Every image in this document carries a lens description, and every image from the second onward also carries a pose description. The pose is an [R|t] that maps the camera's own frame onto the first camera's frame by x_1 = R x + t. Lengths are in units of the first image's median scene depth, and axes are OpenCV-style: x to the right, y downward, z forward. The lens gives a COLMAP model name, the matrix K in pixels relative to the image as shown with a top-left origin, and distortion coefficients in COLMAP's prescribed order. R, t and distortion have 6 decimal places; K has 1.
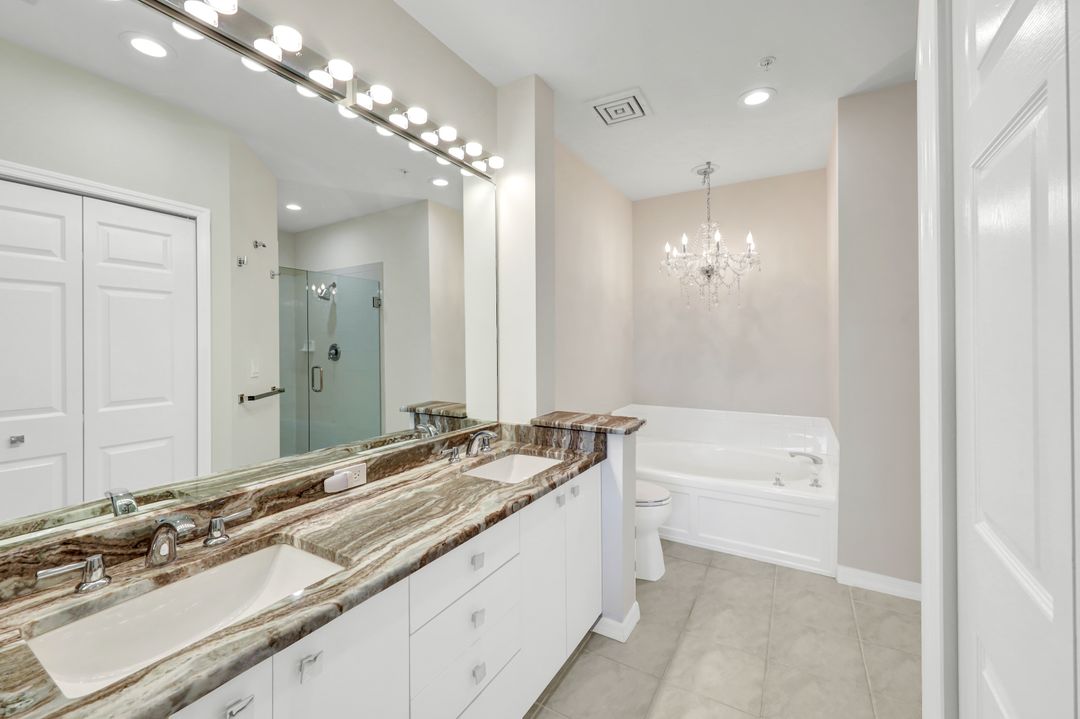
lens RADIAL K [[435.2, 0, 540.2], [0, 435.2, 347.8], [0, 0, 1]] dist [0.000053, -0.000176]
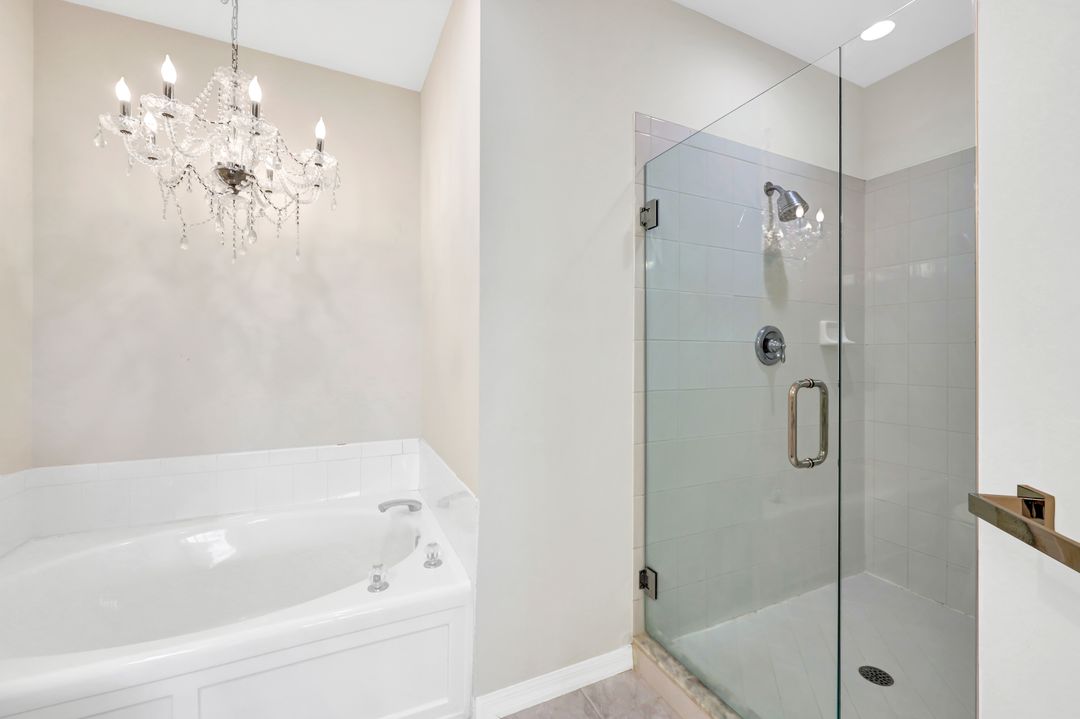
lens RADIAL K [[431.5, 0, 540.0], [0, 431.5, 359.5], [0, 0, 1]] dist [-0.001401, -0.000150]
pose [[0.567255, 0.001029, 0.823542, 0.188986], [-0.004954, 0.999985, 0.002163, 0.024768], [-0.823528, -0.005307, 0.567251, 0.456784]]
